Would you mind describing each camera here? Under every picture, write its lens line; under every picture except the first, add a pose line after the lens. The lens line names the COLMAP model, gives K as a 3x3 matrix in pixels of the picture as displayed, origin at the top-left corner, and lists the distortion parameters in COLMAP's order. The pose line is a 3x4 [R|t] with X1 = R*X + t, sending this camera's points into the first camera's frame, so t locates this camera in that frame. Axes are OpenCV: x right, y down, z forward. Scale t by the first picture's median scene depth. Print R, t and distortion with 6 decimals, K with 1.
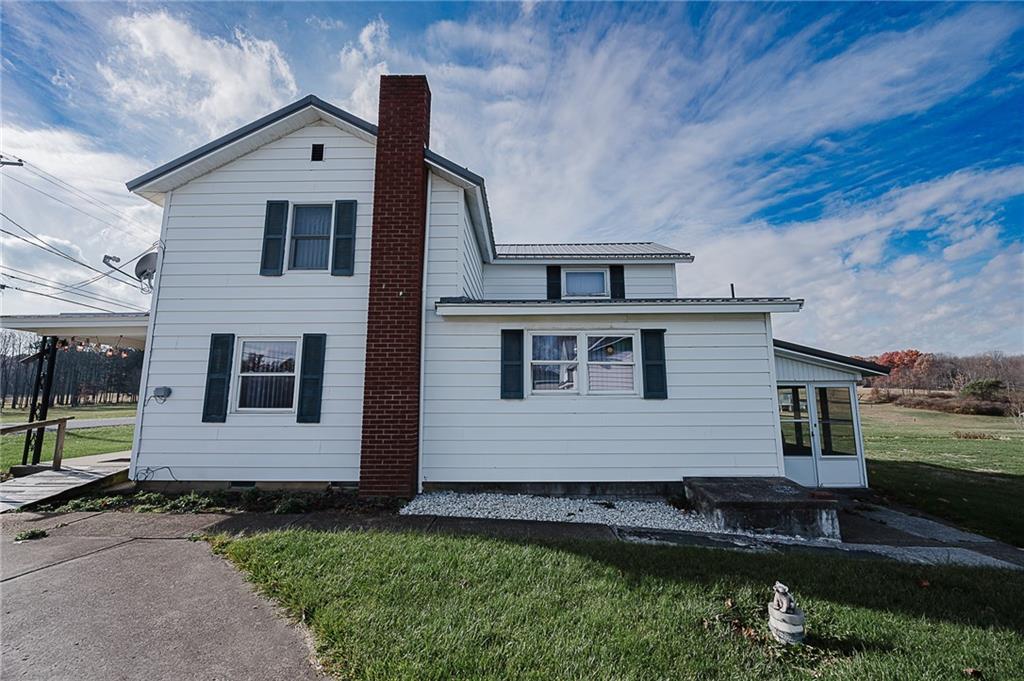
lens RADIAL K [[392.2, 0, 508.5], [0, 392.2, 334.4], [0, 0, 1]] dist [-0.000269, 0.000379]
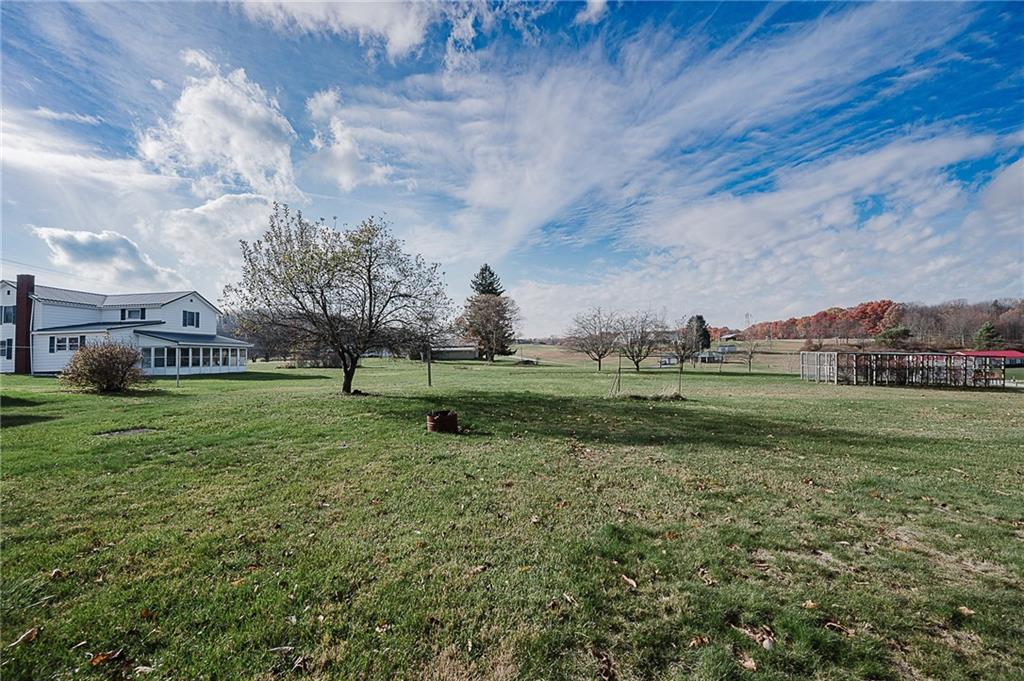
lens RADIAL K [[392.2, 0, 521.2], [0, 392.2, 336.3], [0, 0, 1]] dist [-0.000269, 0.000379]
pose [[0.999311, -0.029228, -0.022859, 0.119015], [0.031440, 0.994152, 0.103312, -0.029428], [0.019705, -0.103960, 0.994386, -0.255216]]
